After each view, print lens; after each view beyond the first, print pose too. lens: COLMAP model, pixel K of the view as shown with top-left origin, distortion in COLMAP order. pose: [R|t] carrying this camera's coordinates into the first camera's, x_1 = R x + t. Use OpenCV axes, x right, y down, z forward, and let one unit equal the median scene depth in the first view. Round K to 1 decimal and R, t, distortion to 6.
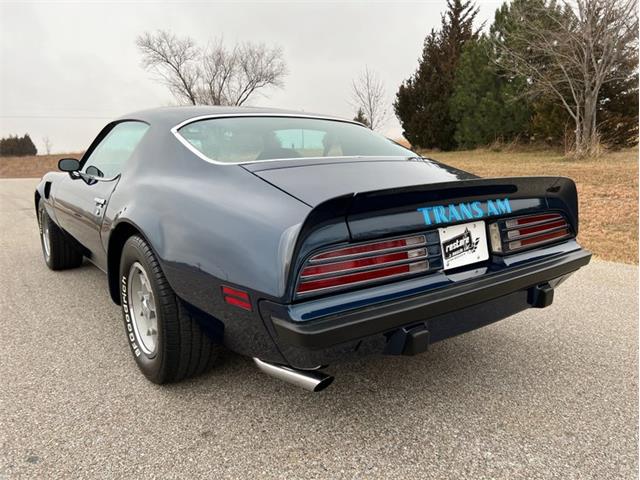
lens RADIAL K [[484.3, 0, 320.0], [0, 484.3, 238.0], [0, 0, 1]] dist [0.042833, -0.054762]
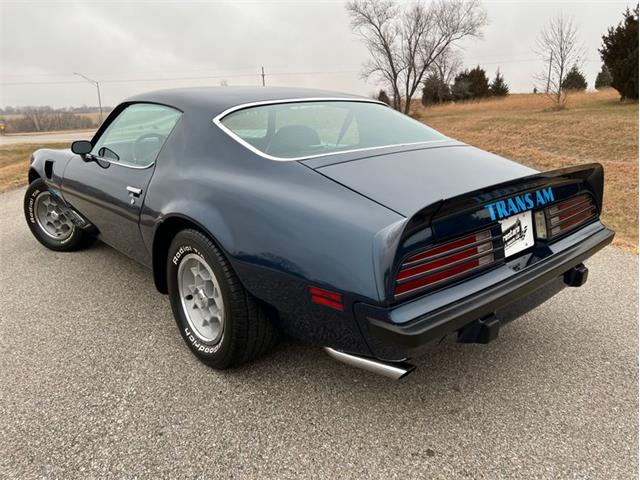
lens RADIAL K [[484.3, 0, 321.3], [0, 484.3, 241.3], [0, 0, 1]] dist [0.042833, -0.054762]
pose [[0.996465, -0.032946, 0.077279, -0.211560], [0.024975, 0.994478, 0.101933, -0.088800], [-0.080211, -0.099643, 0.991785, -0.031349]]
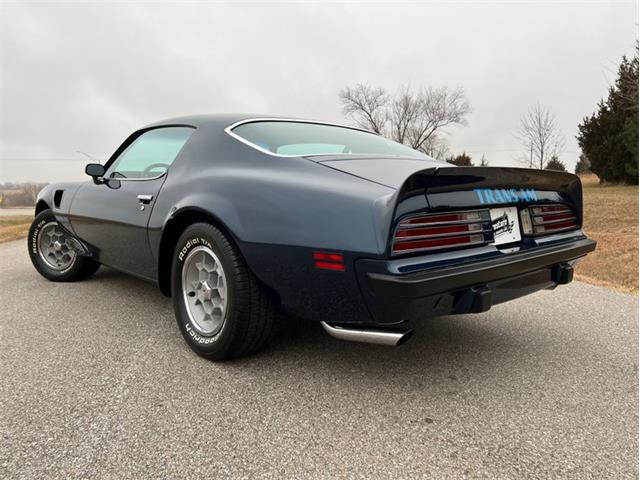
lens RADIAL K [[484.3, 0, 320.1], [0, 484.3, 237.1], [0, 0, 1]] dist [0.042833, -0.054762]
pose [[0.995331, 0.001826, 0.096500, -0.244818], [0.005053, 0.997464, -0.070992, 0.118846], [-0.096385, 0.071148, 0.992798, -0.101665]]
